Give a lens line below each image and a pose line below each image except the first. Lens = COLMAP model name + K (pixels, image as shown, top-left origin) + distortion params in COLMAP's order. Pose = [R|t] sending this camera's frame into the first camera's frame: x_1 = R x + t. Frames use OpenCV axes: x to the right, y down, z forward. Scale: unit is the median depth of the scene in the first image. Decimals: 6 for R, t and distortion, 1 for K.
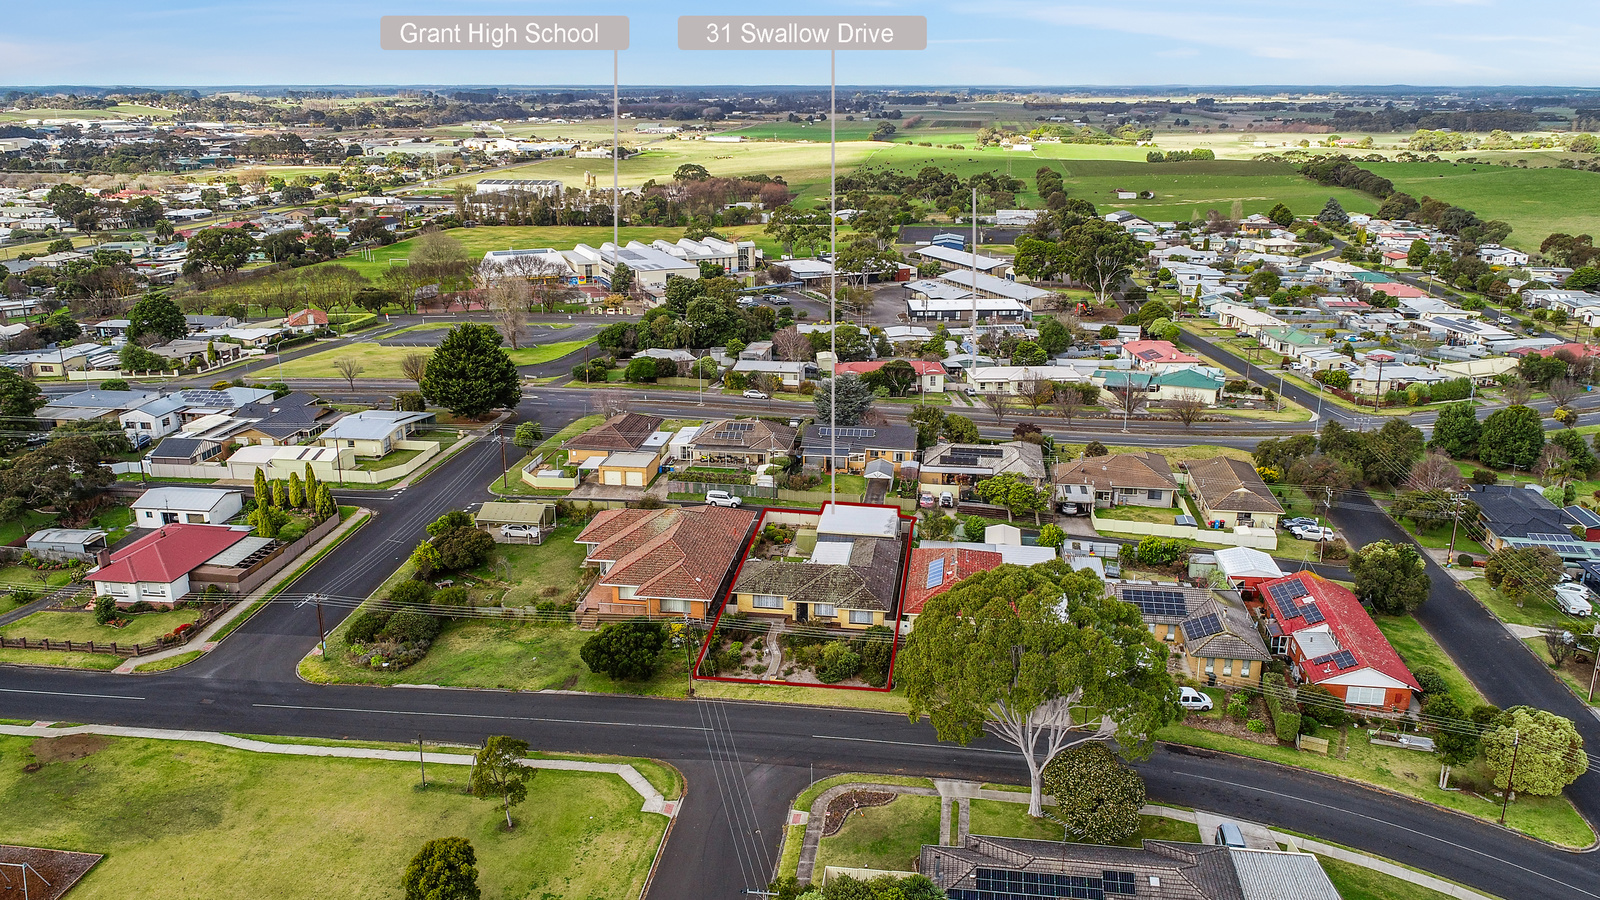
lens RADIAL K [[1191.2, 0, 779.3], [0, 1191.2, 450.6], [0, 0, 1]] dist [0.004977, 0.002181]
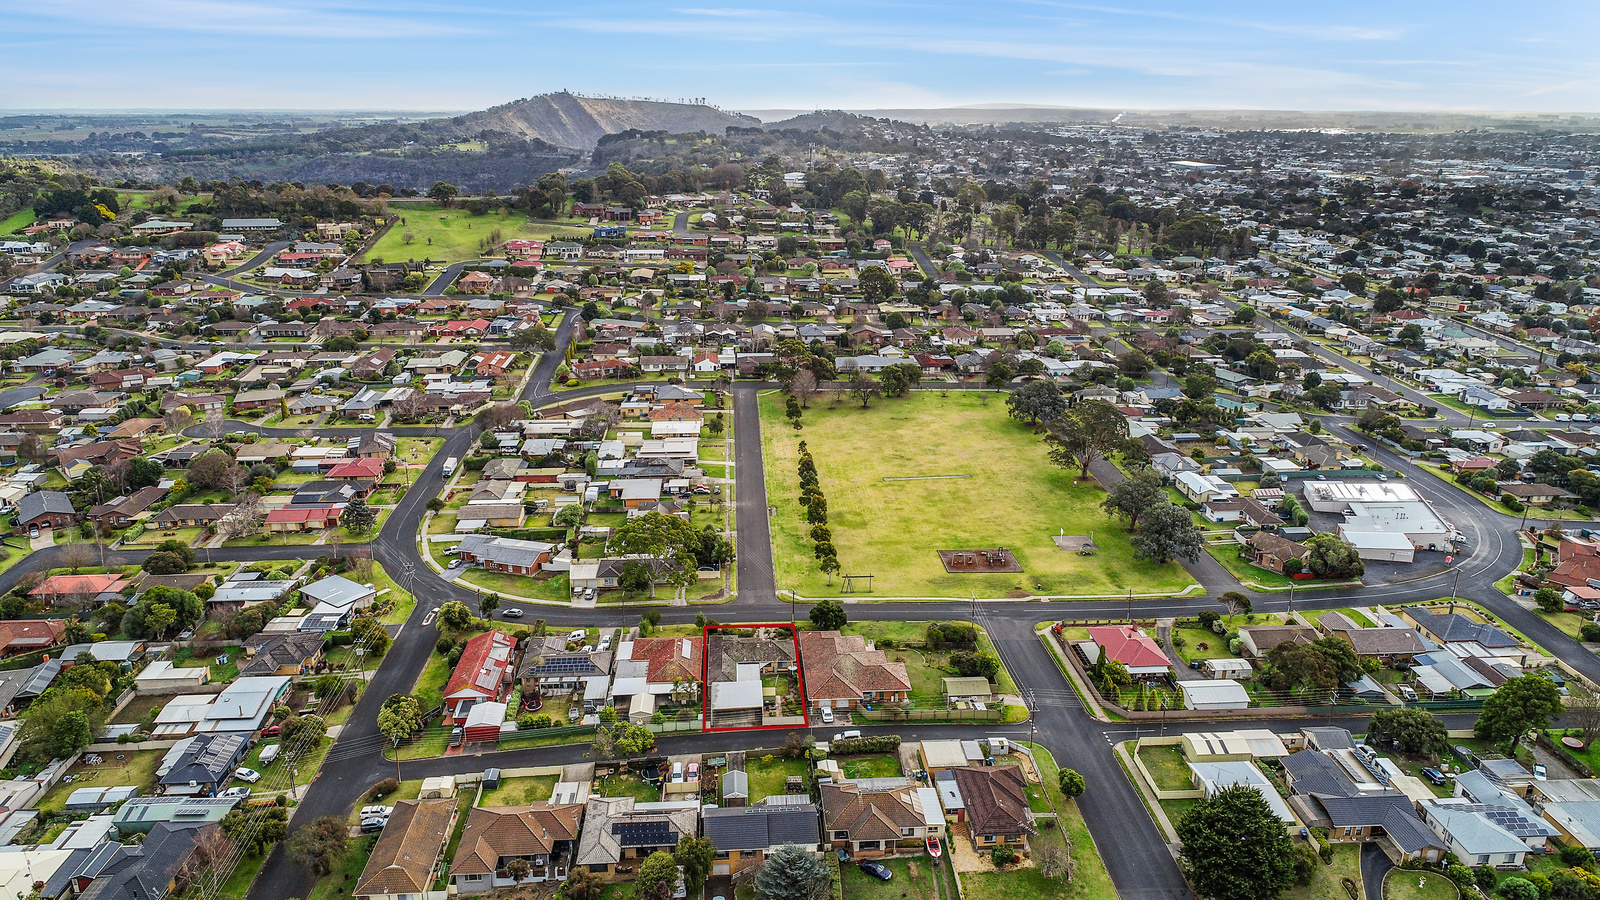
lens RADIAL K [[1073.7, 0, 800.0], [0, 1073.7, 450.0], [0, 0, 1]] dist [-0.007115, -0.002953]
pose [[-0.975684, 0.063519, -0.209775, 0.258500], [-0.068015, 0.822095, 0.565273, -0.986084], [0.208361, 0.565796, -0.797785, 1.963718]]
